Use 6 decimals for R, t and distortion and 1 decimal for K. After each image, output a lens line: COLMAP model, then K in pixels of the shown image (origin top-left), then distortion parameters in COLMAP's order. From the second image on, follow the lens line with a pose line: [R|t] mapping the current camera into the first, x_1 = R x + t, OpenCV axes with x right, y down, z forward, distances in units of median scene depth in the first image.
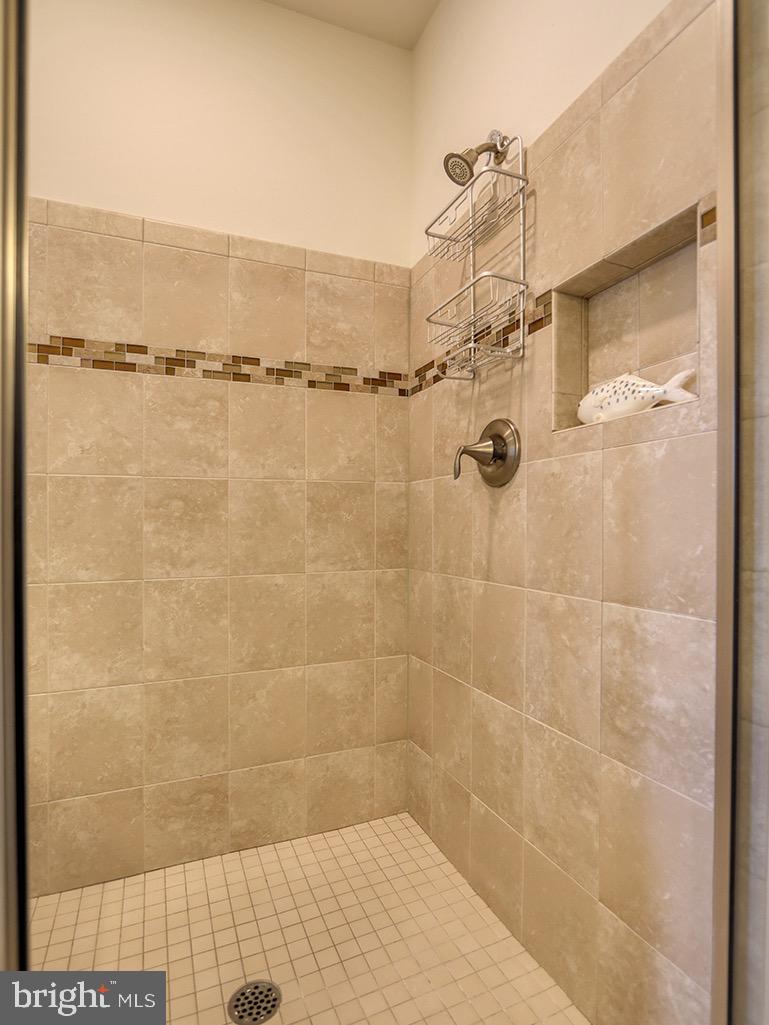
lens RADIAL K [[510.7, 0, 382.9], [0, 510.7, 535.3], [0, 0, 1]] dist [-0.003733, -0.000332]
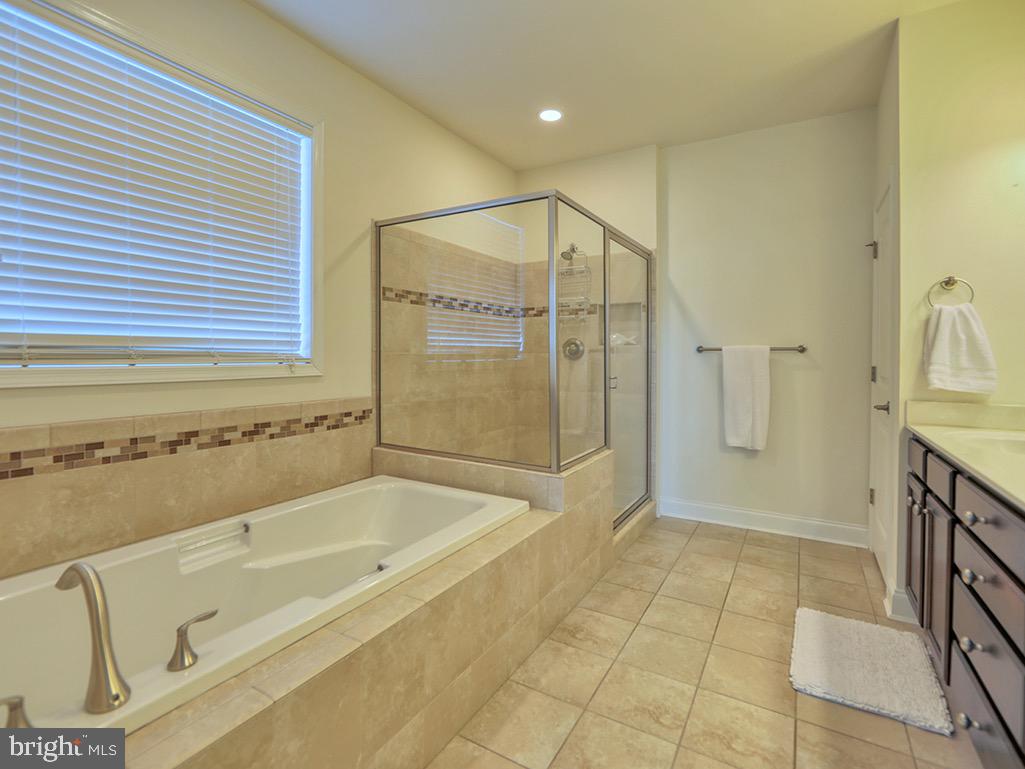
lens RADIAL K [[479.7, 0, 514.0], [0, 479.7, 378.9], [0, 0, 1]] dist [-0.002446, -0.000424]
pose [[0.786509, -0.019002, 0.617286, -1.641137], [0.007002, 0.999737, 0.021855, -0.042478], [-0.617539, -0.012867, 0.786435, -0.931645]]
